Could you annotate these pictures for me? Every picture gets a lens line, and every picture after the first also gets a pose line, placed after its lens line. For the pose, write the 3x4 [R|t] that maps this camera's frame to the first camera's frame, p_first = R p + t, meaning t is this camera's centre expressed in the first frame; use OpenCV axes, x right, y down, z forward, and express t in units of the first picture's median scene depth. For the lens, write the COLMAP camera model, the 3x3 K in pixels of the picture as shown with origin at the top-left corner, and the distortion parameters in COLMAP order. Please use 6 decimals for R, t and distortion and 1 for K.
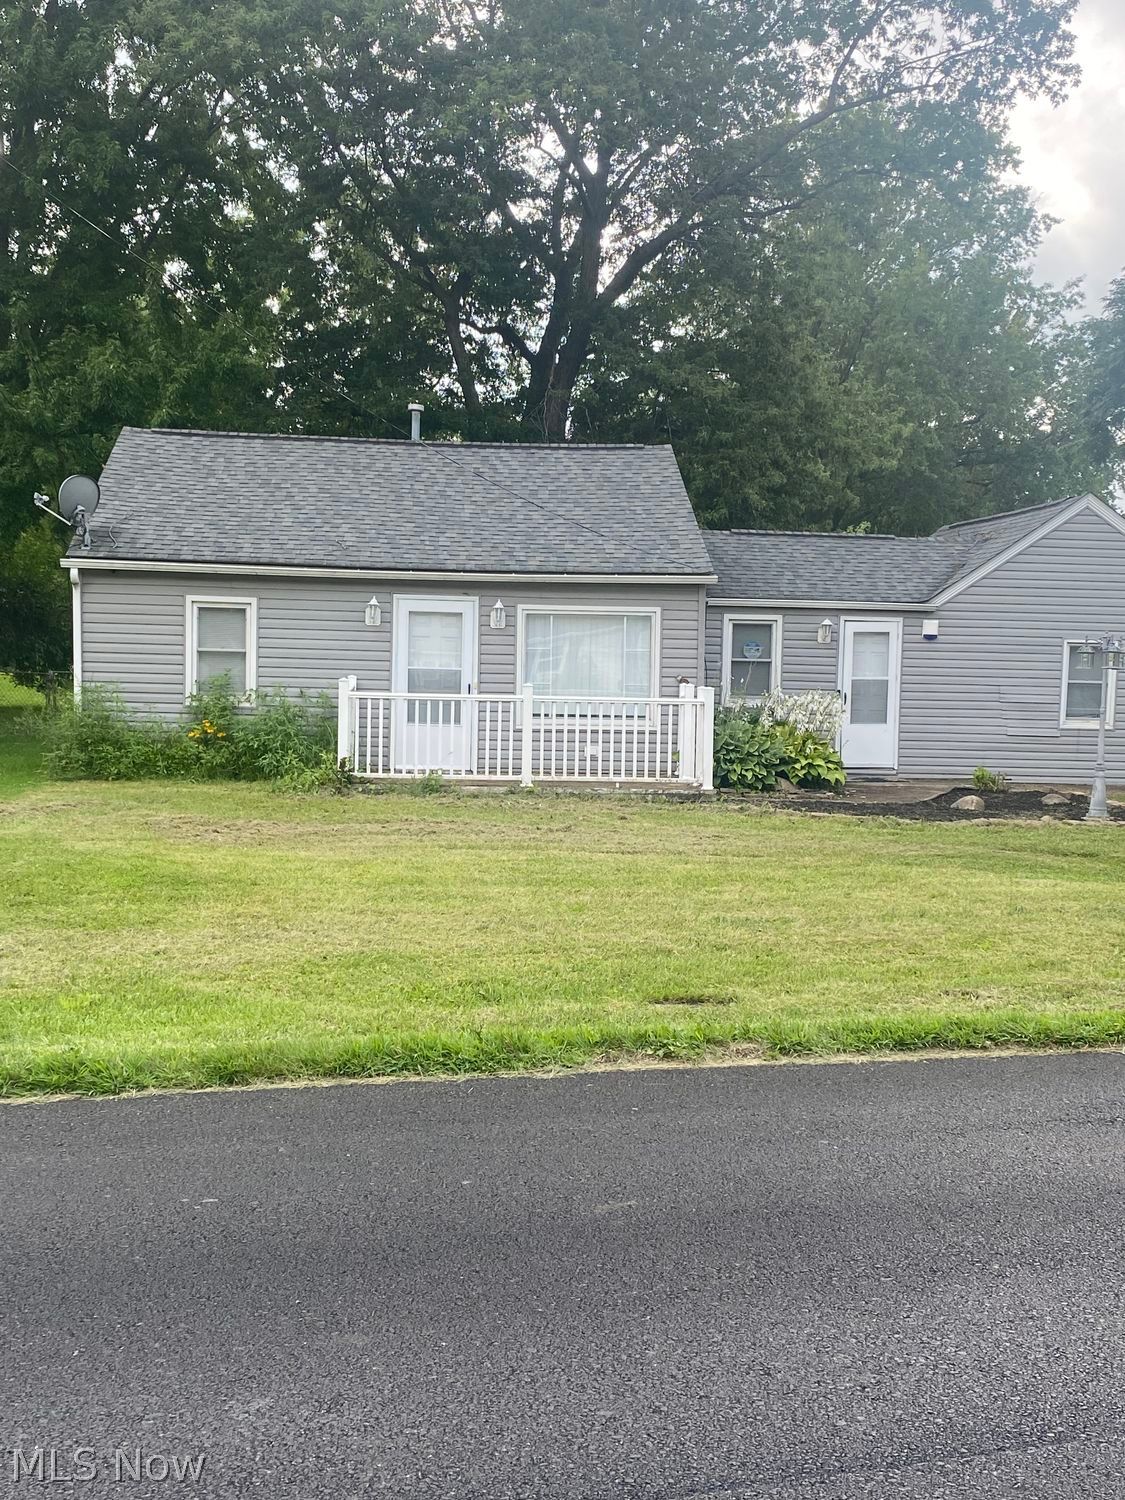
lens RADIAL K [[1704.8, 0, 561.5], [0, 1704.8, 749.3], [0, 0, 1]] dist [0.034389, 0.000000]
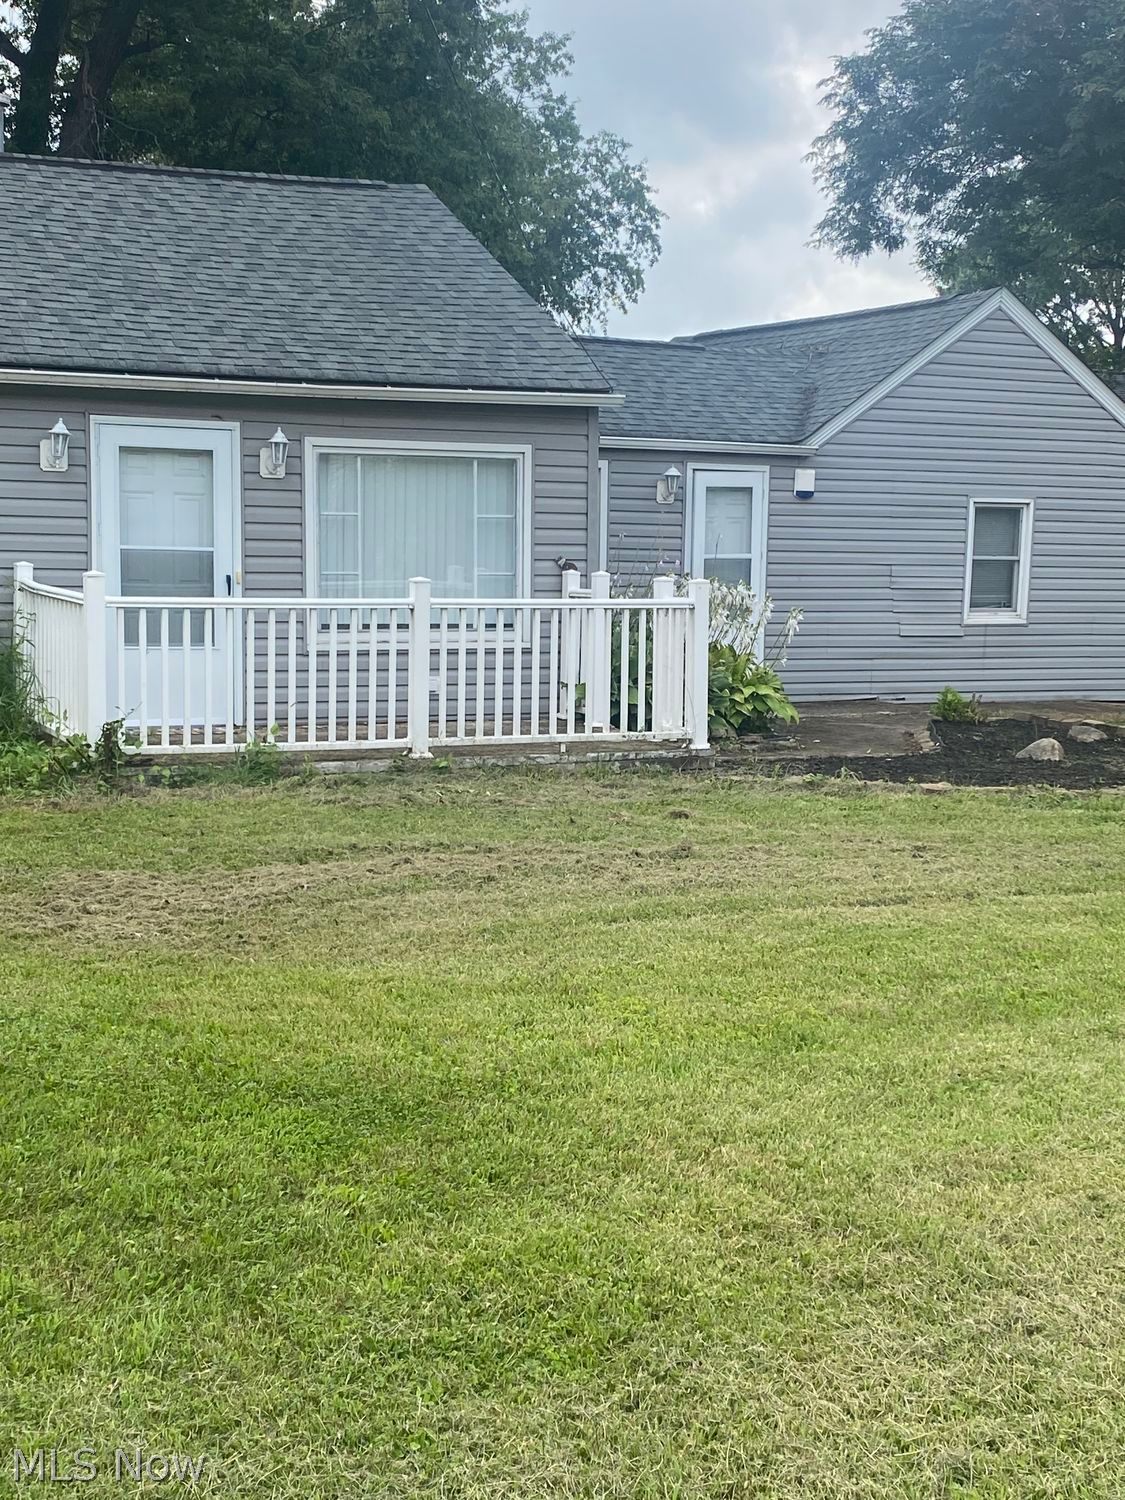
lens RADIAL K [[2069.1, 0, 563.8], [0, 2069.1, 751.2], [0, 0, 1]] dist [0.082347, 0.000000]
pose [[0.930988, -0.043977, 0.362390, -0.205038], [0.022994, 0.997810, 0.062015, -0.020043], [-0.364324, -0.049402, 0.929961, 0.305220]]
